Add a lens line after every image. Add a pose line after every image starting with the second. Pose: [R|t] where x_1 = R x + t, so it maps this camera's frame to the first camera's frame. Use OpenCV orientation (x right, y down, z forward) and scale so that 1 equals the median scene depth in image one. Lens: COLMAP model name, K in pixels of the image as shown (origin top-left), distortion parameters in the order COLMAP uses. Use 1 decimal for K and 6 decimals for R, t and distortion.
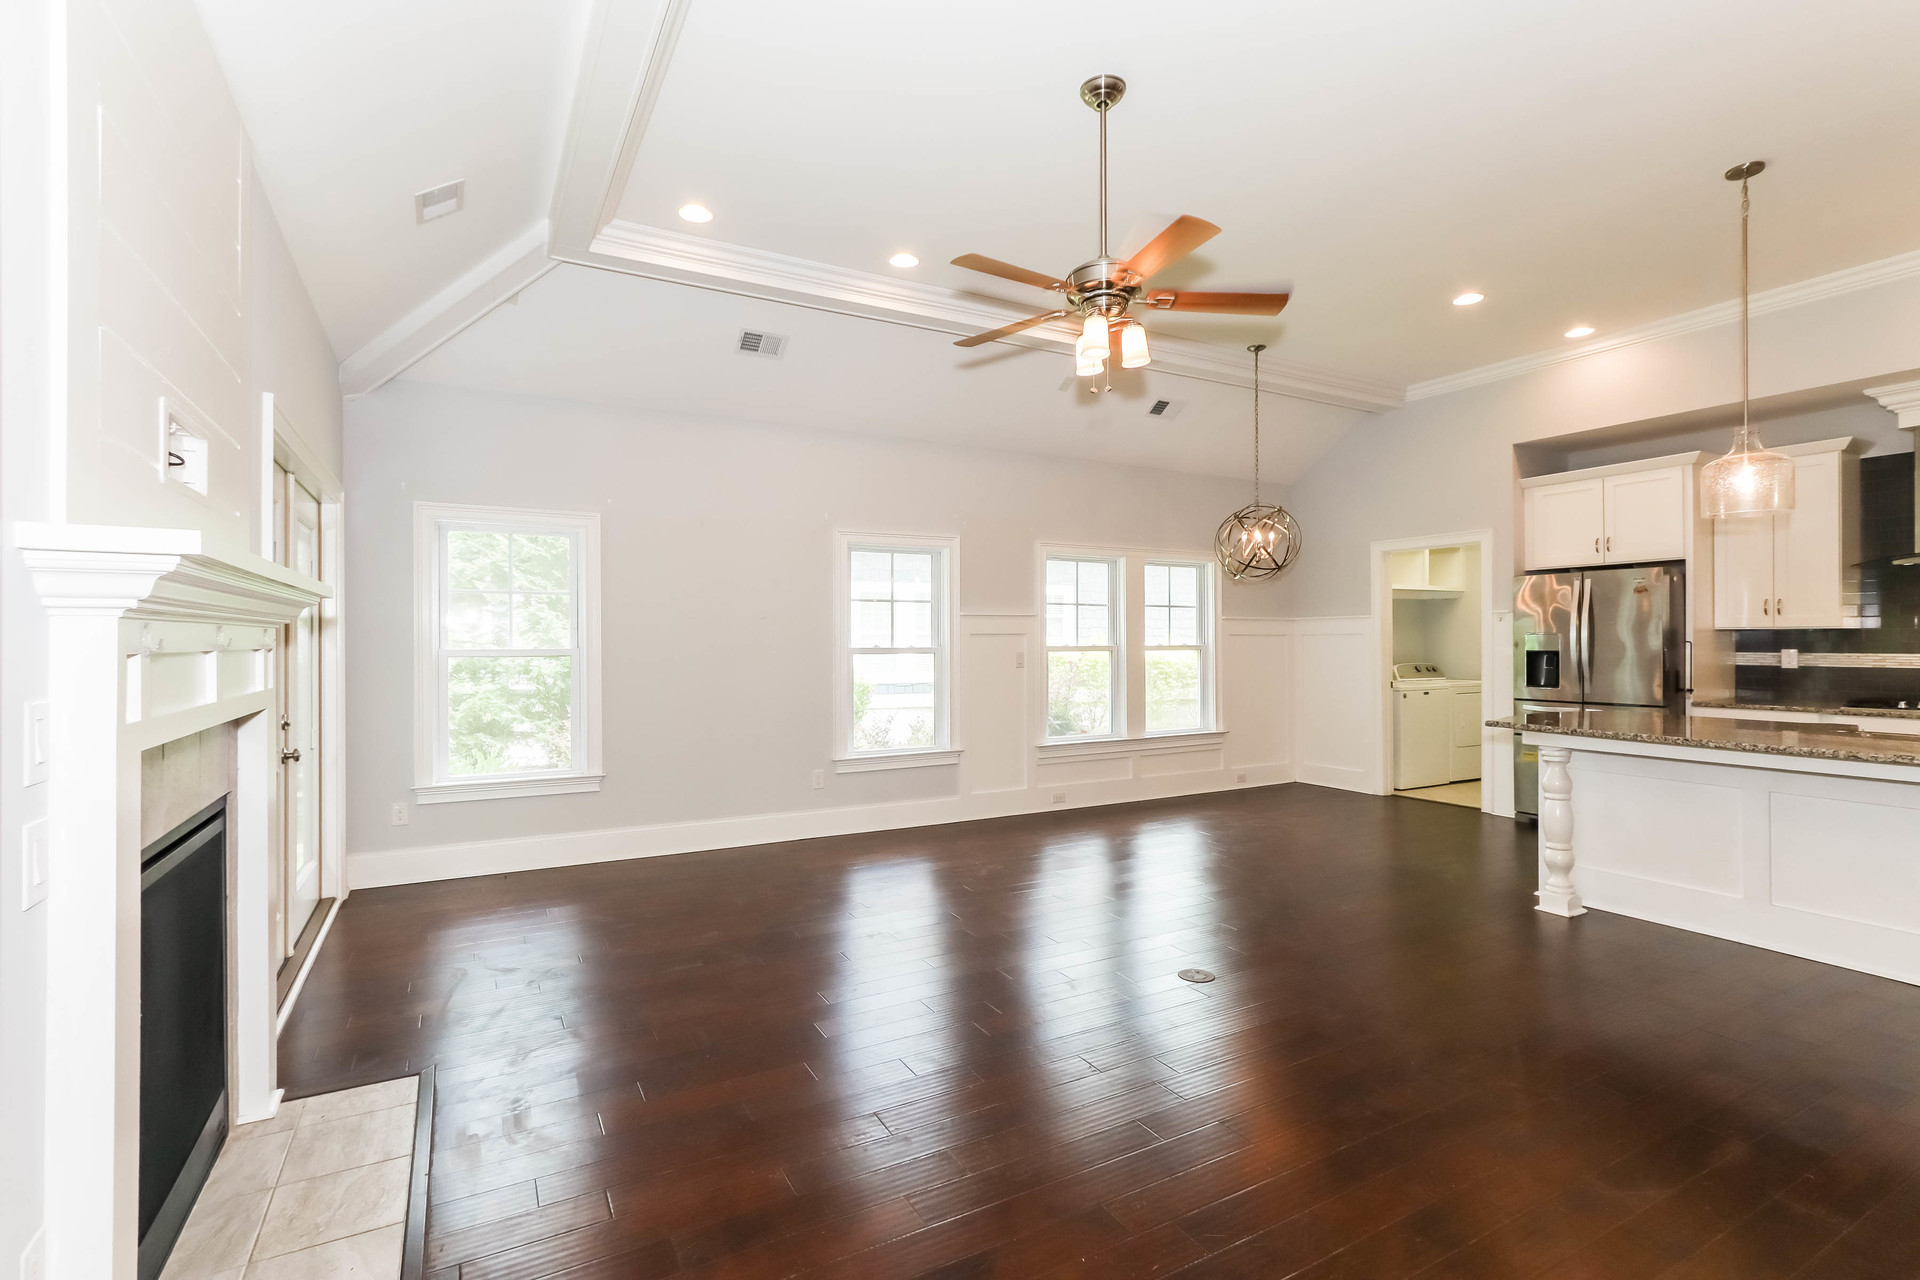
lens RADIAL K [[883.1, 0, 925.3], [0, 883.1, 633.2], [0, 0, 1]] dist [-0.002520, -0.000089]
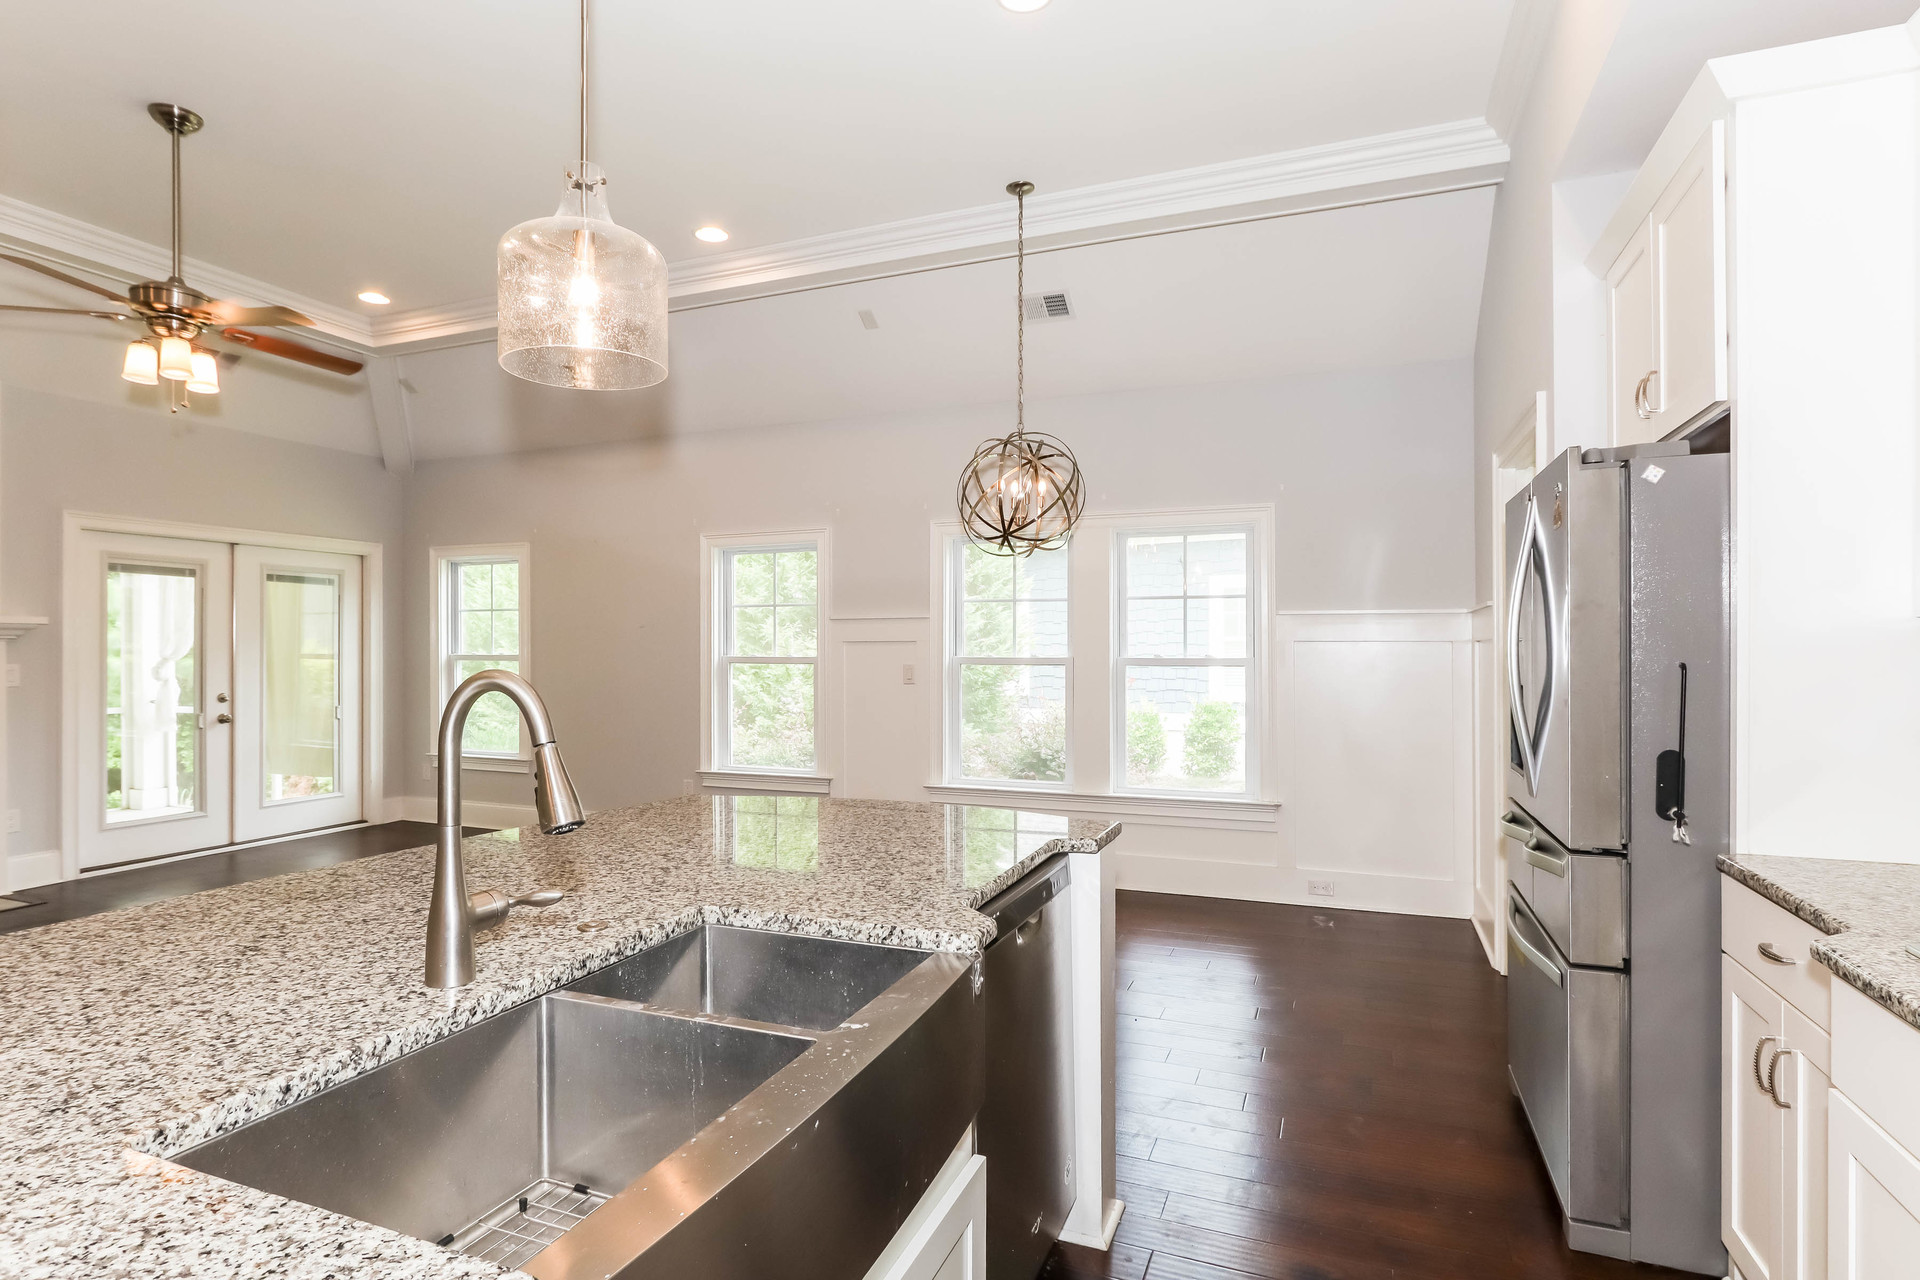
lens RADIAL K [[1005.4, 0, 946.6], [0, 1005.4, 648.7], [0, 0, 1]] dist [-0.015635, 0.002427]
pose [[0.633056, 0.004363, -0.774094, 1.001730], [0.004281, 0.999949, 0.009137, -0.001038], [0.774094, -0.009098, 0.633005, 0.556050]]
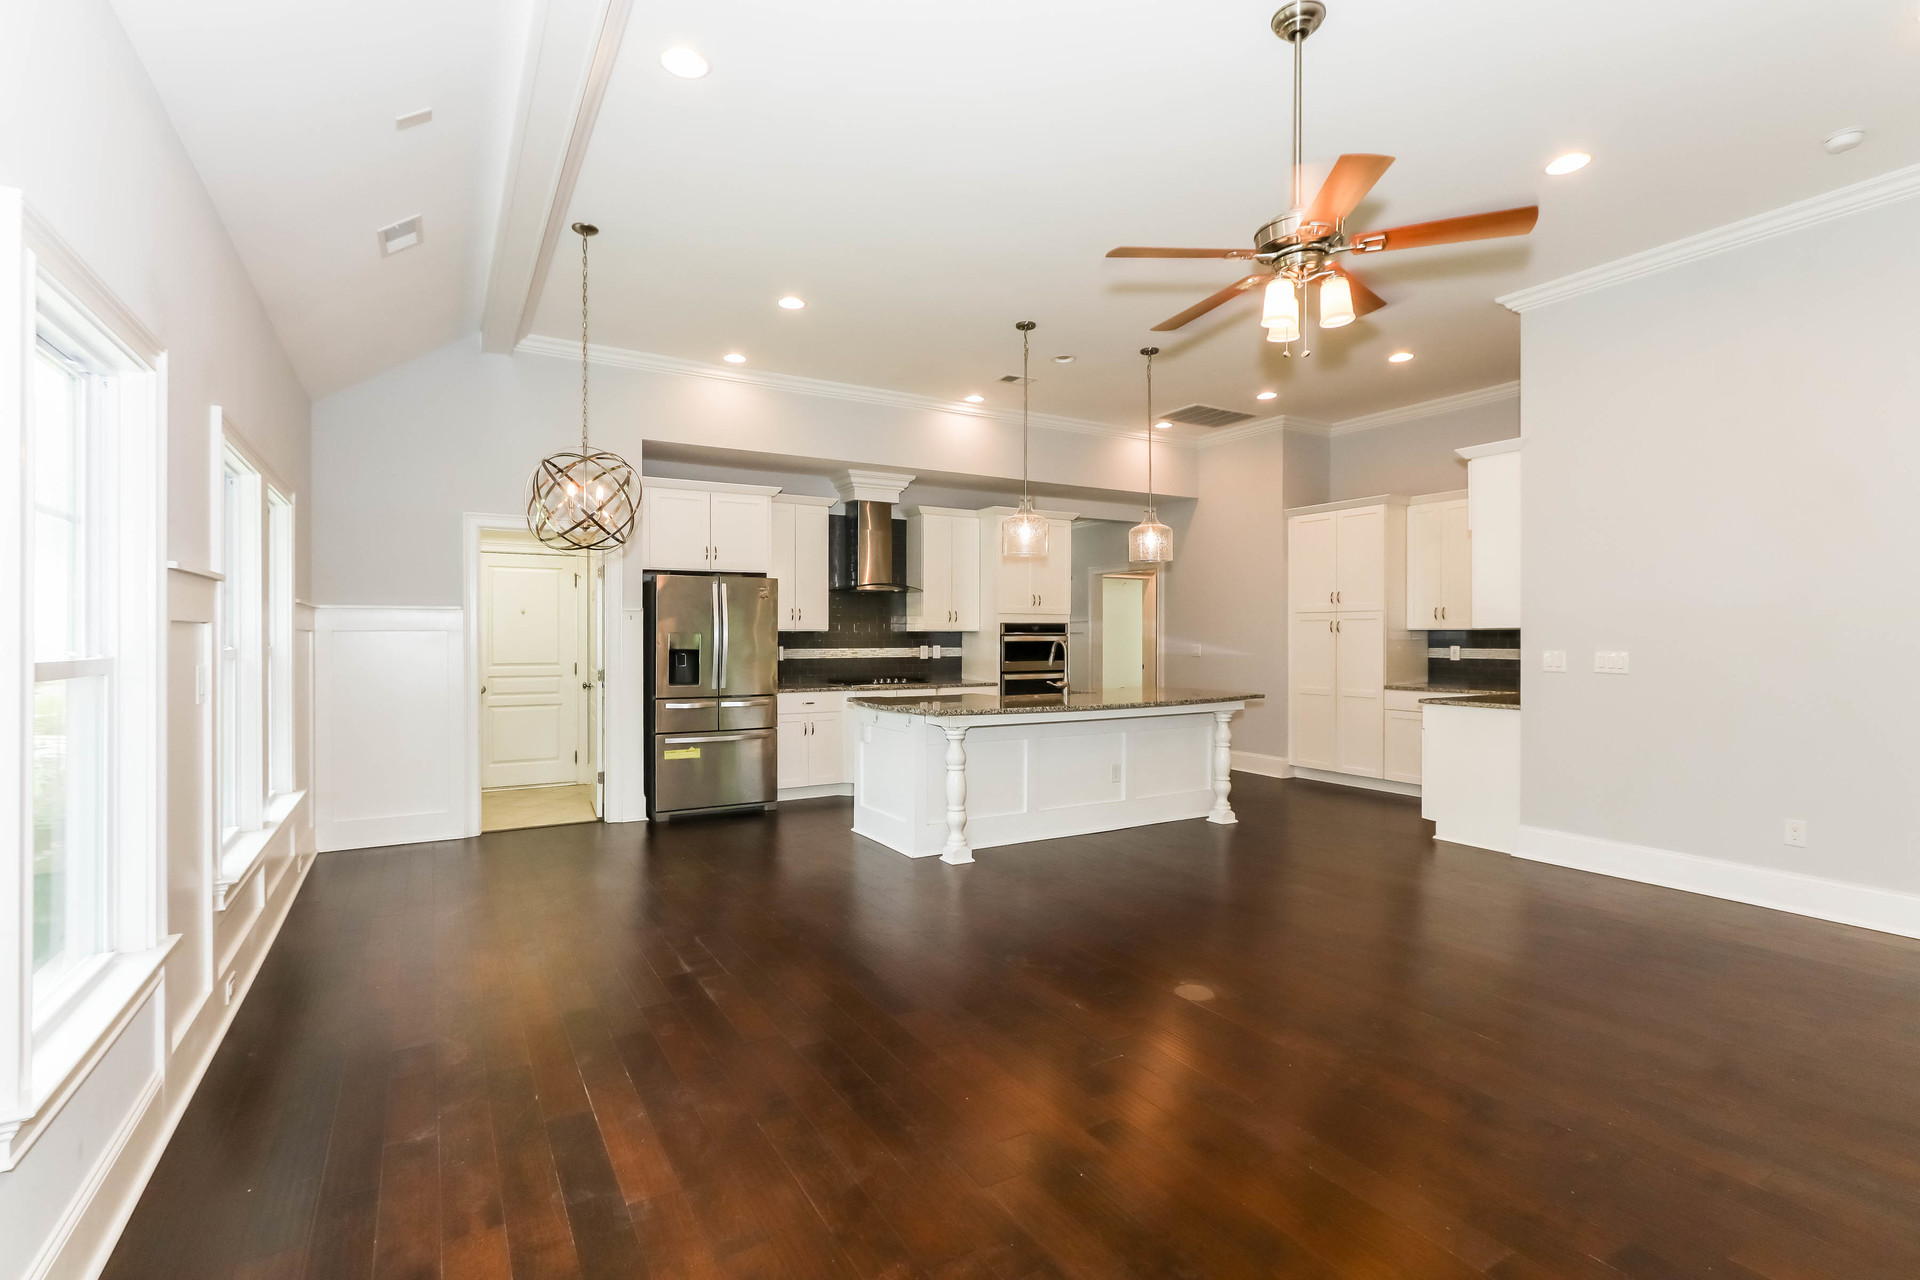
lens RADIAL K [[883.1, 0, 957.7], [0, 883.1, 631.3], [0, 0, 1]] dist [-0.002520, -0.000089]
pose [[-0.022415, 0.010745, 0.999691, -0.354068], [-0.011199, 0.999877, -0.010998, 0.006895], [-0.999686, -0.011442, -0.022291, 0.733656]]
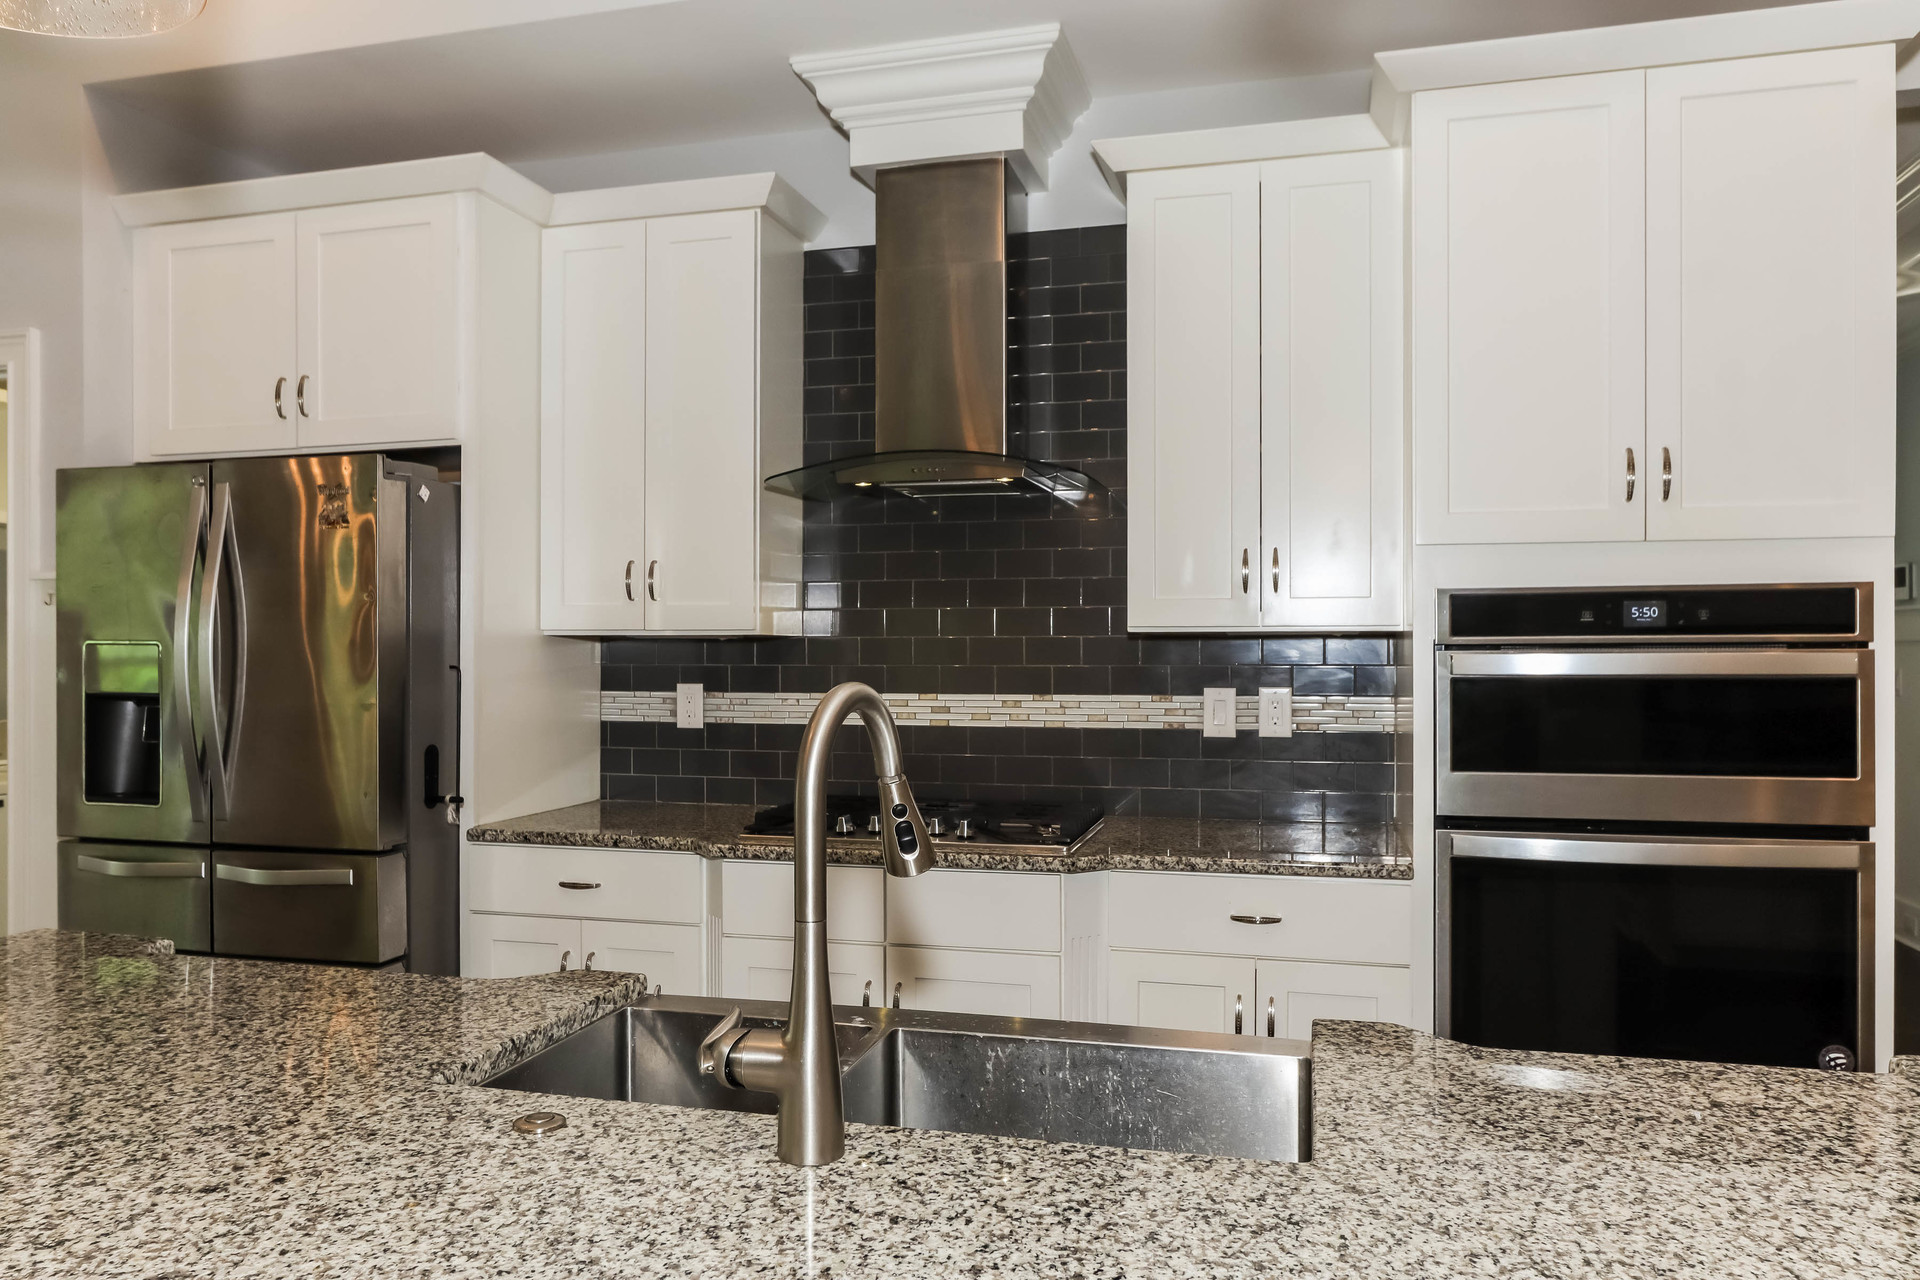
lens RADIAL K [[1334.2, 0, 961.3], [0, 1334.2, 642.9], [0, 0, 1]] dist [-0.010495, -0.000208]
pose [[0.690274, 0.005231, 0.723530, 0.584446], [-0.009794, 0.999950, 0.002114, -0.003893], [-0.723482, -0.008545, 0.690290, 0.443537]]
